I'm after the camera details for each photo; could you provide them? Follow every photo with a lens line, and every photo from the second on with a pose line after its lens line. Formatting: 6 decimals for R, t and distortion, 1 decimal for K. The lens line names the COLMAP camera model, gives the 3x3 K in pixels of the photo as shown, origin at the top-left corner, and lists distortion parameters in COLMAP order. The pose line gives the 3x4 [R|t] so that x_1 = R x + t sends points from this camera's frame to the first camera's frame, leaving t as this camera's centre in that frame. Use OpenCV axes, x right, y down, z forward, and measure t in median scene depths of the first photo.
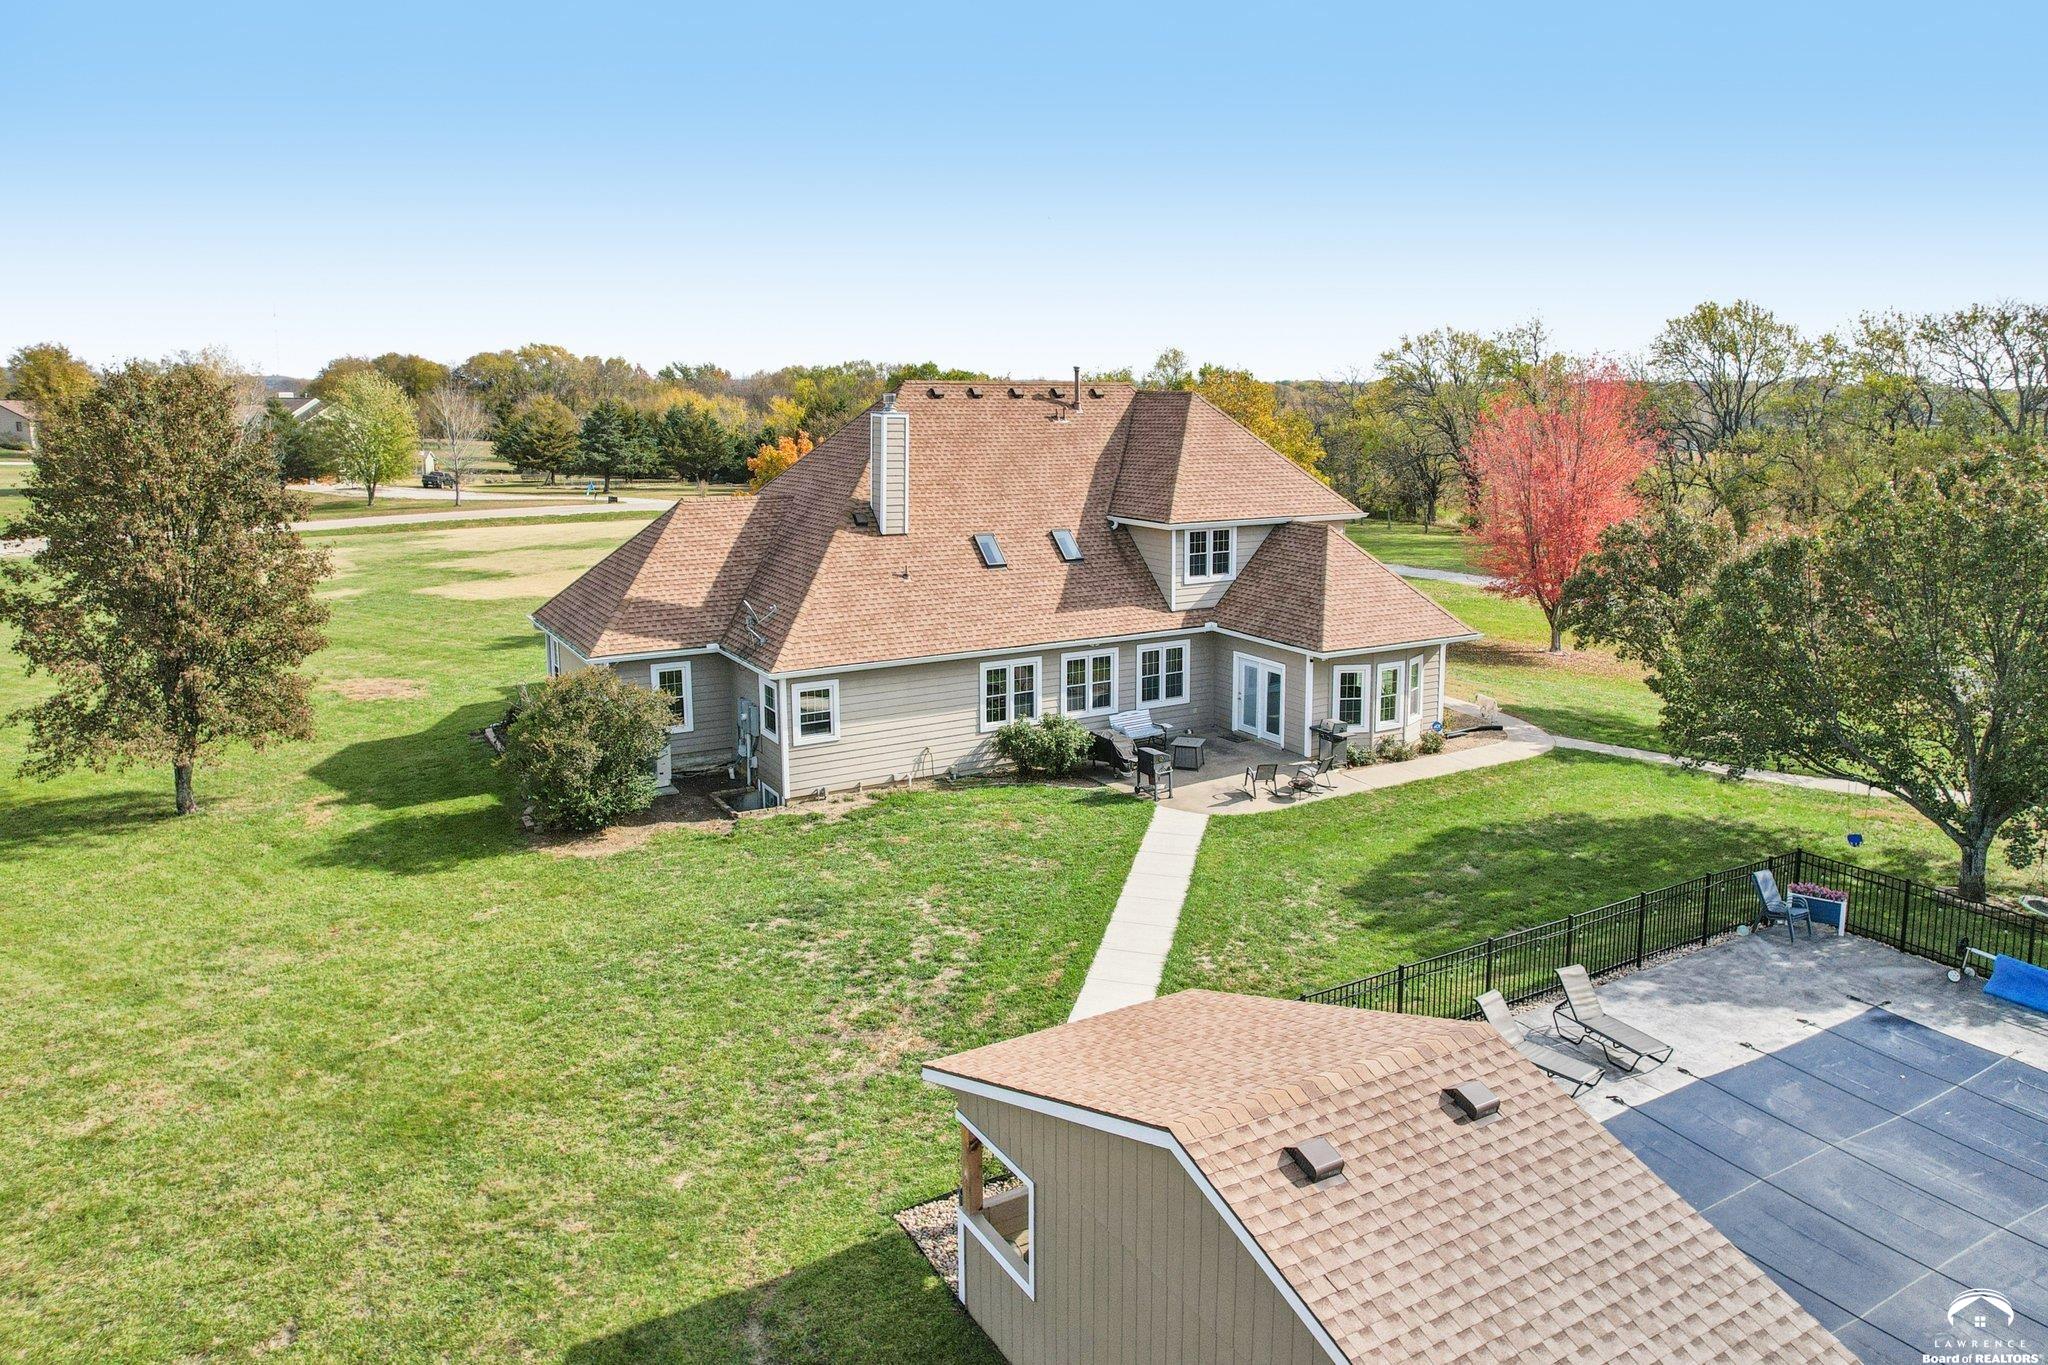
lens RADIAL K [[1330.0, 0, 993.9], [0, 1330.0, 590.3], [0, 0, 1]] dist [-0.037462, 0.001420]
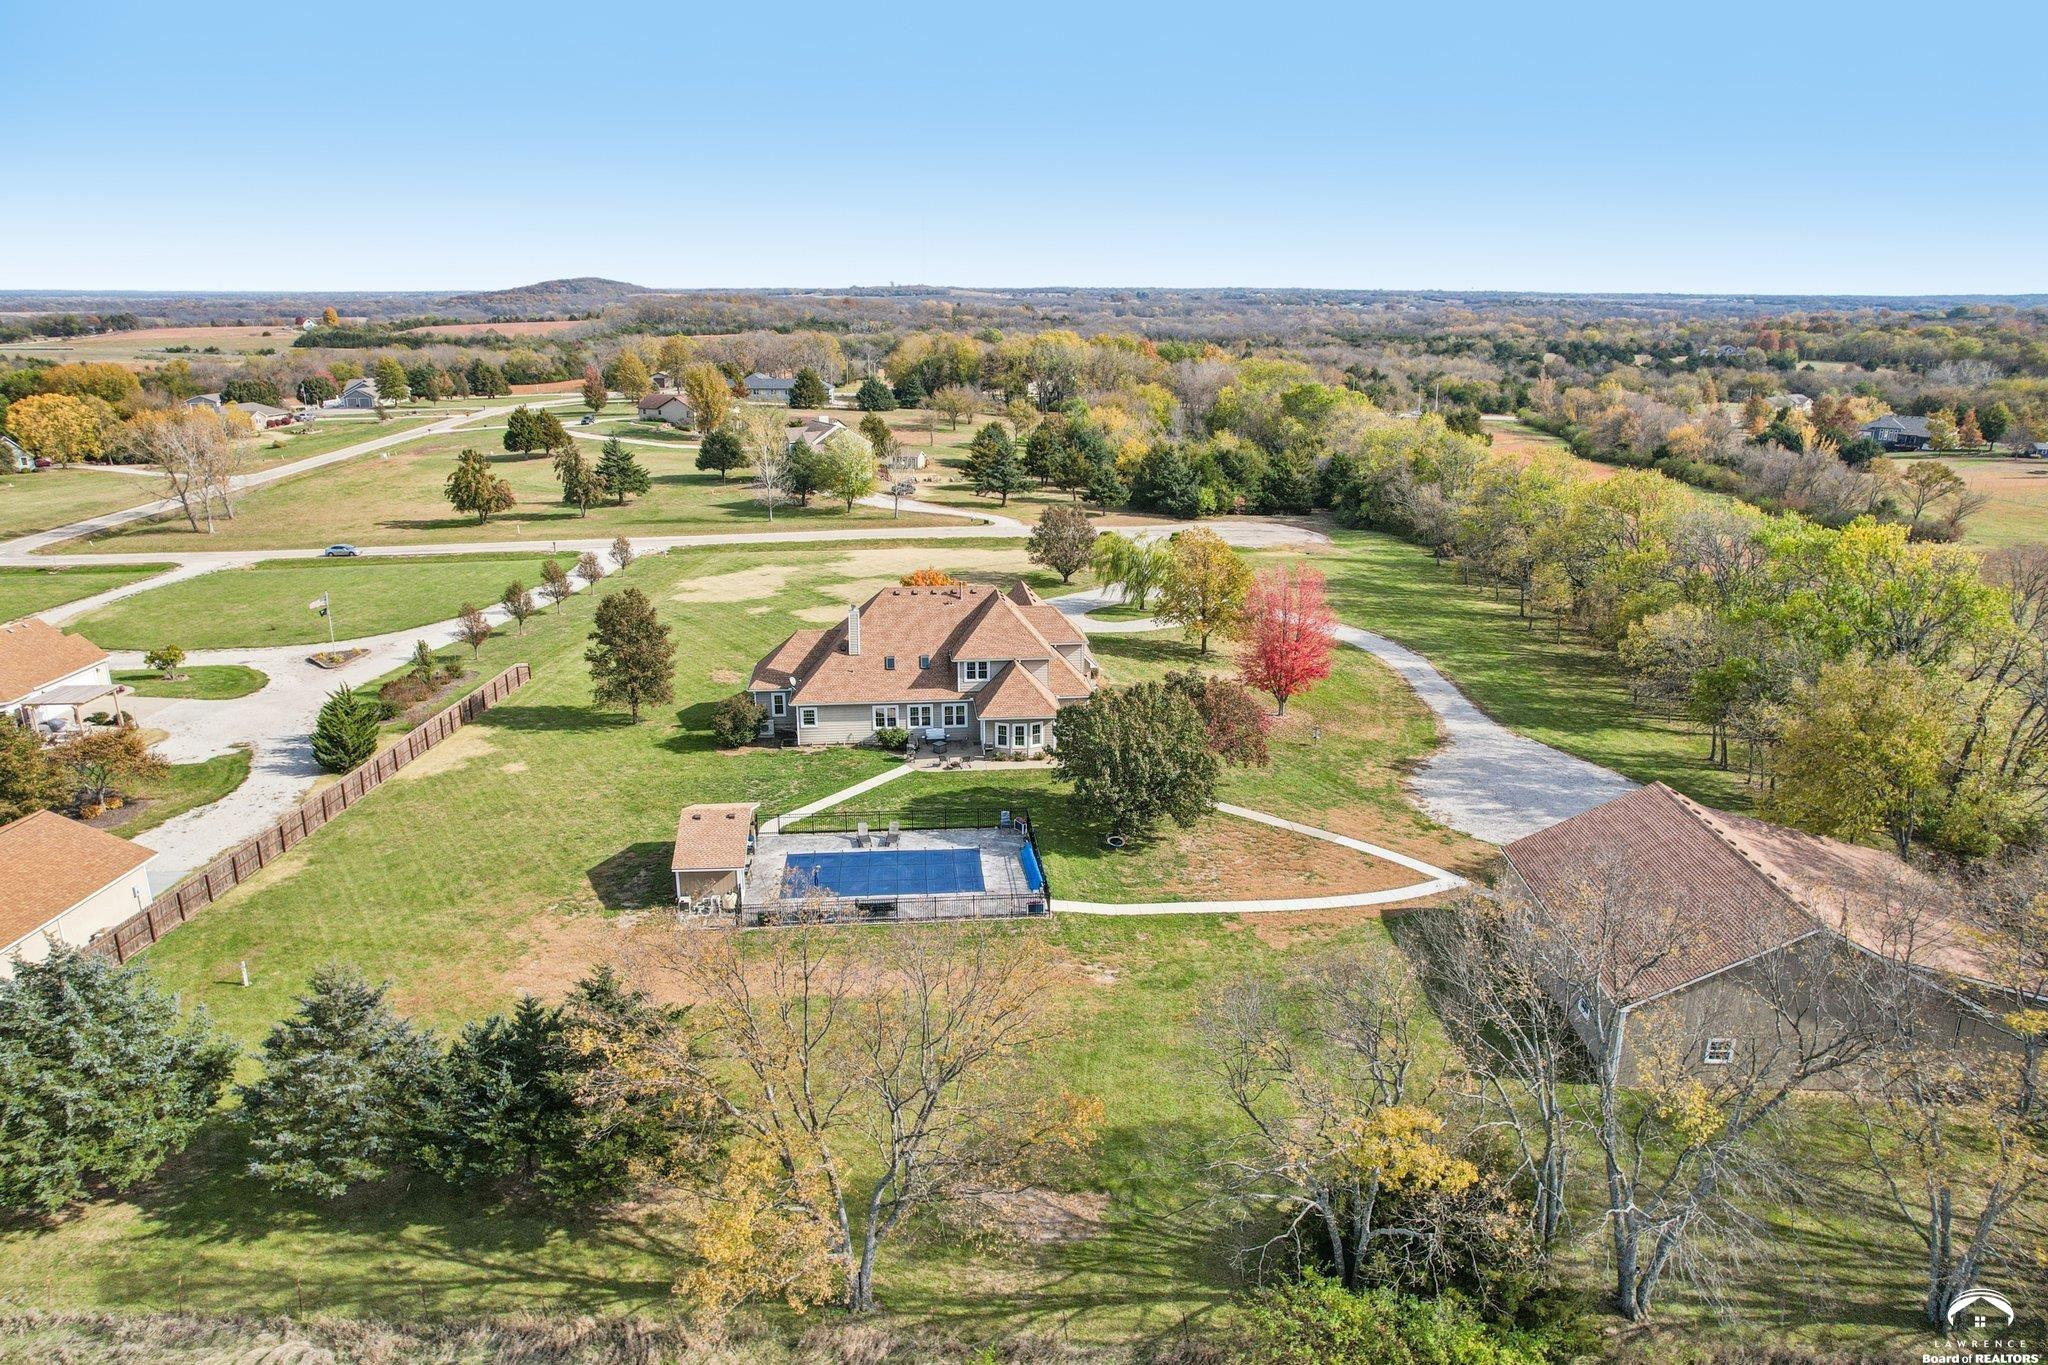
lens RADIAL K [[1313.9, 0, 1017.7], [0, 1313.9, 668.1], [0, 0, 1]] dist [-0.055024, 0.044212]
pose [[0.911227, 0.110910, -0.396692, 1.358010], [-0.060202, 0.988586, 0.138108, -0.423556], [0.407482, -0.101966, 0.907503, -1.370812]]
